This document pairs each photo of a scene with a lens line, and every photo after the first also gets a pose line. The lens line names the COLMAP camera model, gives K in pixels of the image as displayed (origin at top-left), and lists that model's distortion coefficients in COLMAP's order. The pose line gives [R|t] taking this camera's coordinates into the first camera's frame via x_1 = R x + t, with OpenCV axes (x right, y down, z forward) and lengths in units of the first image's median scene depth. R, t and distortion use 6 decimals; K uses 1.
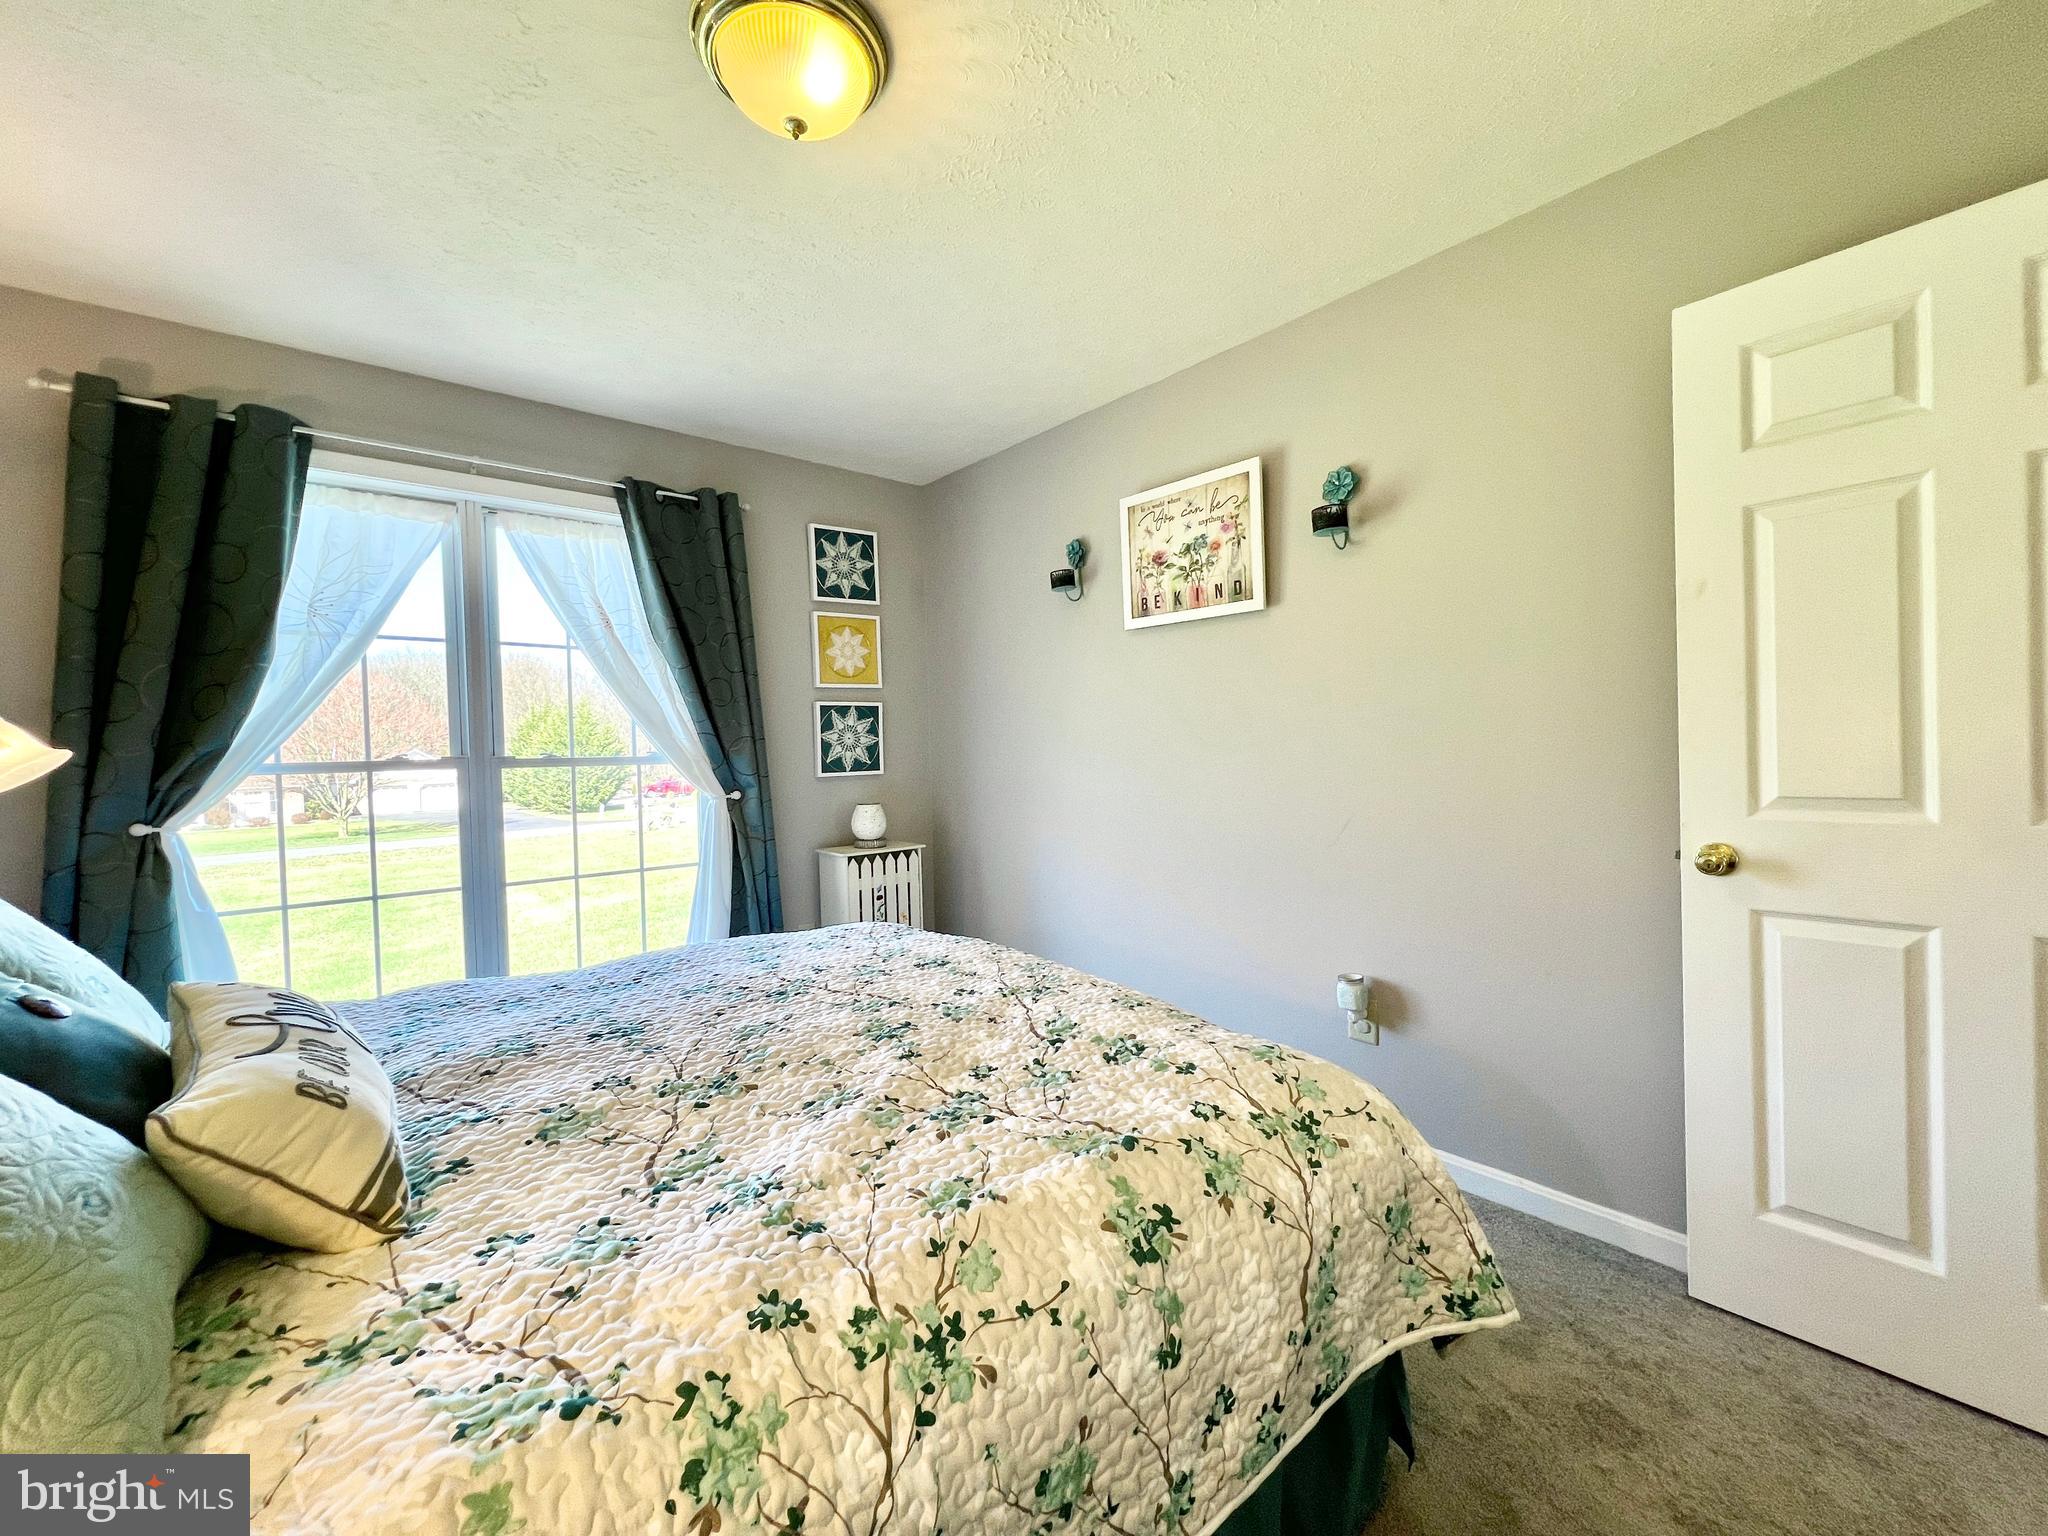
lens RADIAL K [[811.8, 0, 1024.0], [0, 811.8, 768.0], [0, 0, 1]] dist [0.000476, 0.000121]
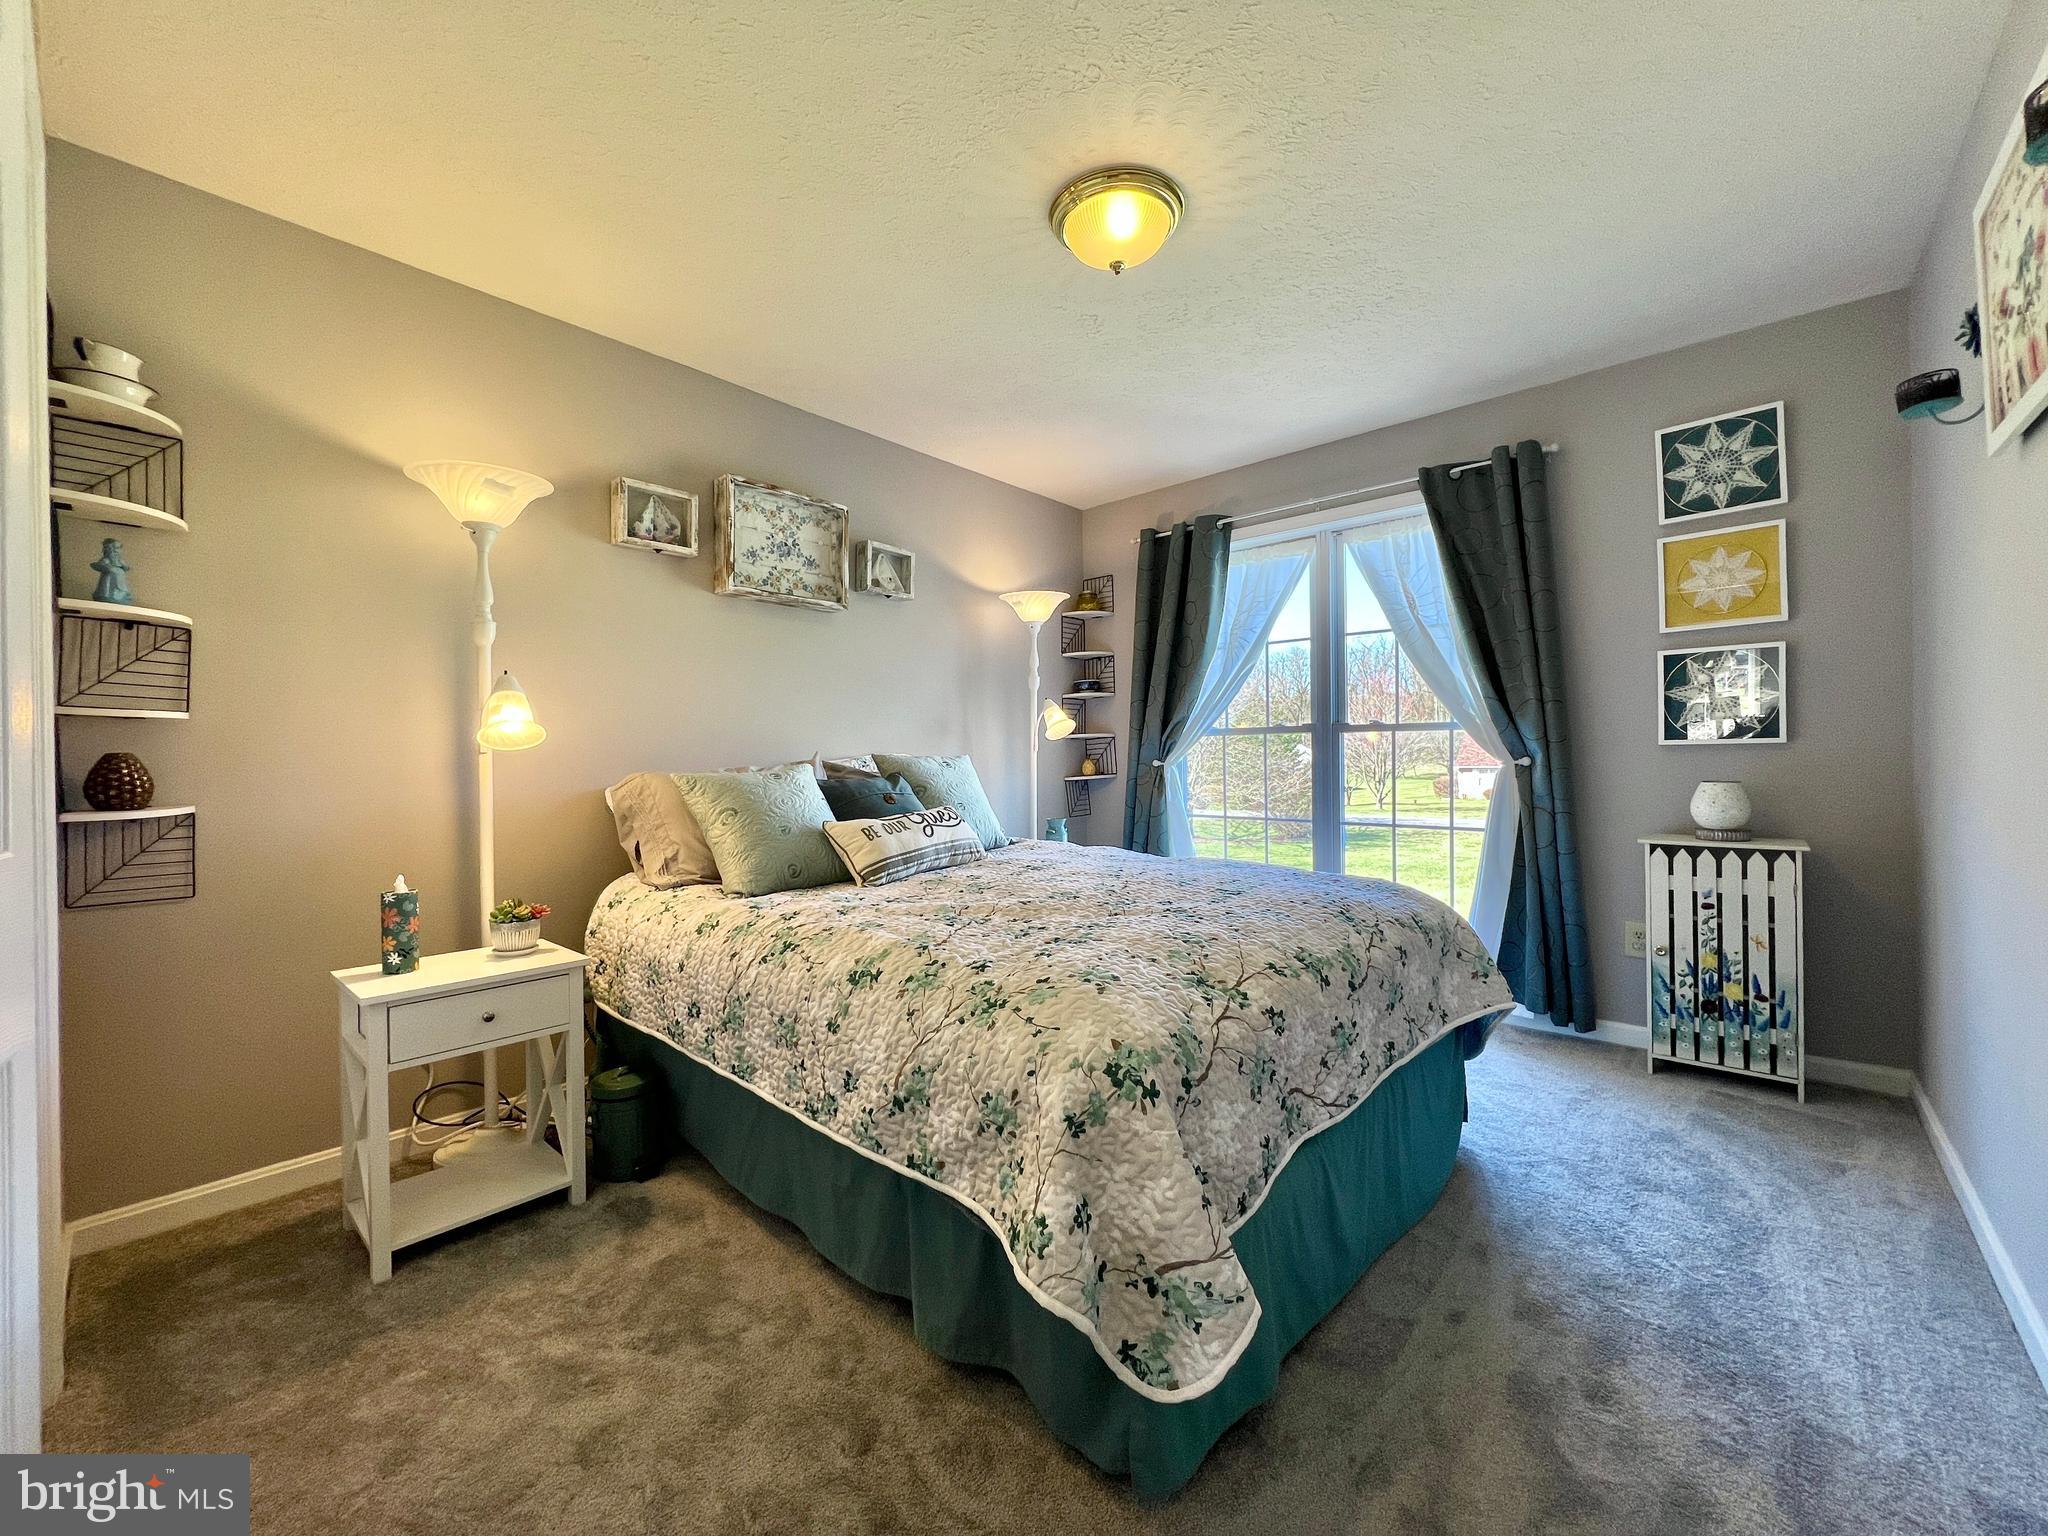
lens RADIAL K [[817.0, 0, 1023.0], [0, 817.0, 764.2], [0, 0, 1]] dist [-0.002462, 0.000133]
pose [[0.136009, 0.032989, -0.990158, 0.525493], [-0.016123, 0.999387, 0.031082, 0.017334], [0.990576, 0.011737, 0.136457, 0.299993]]
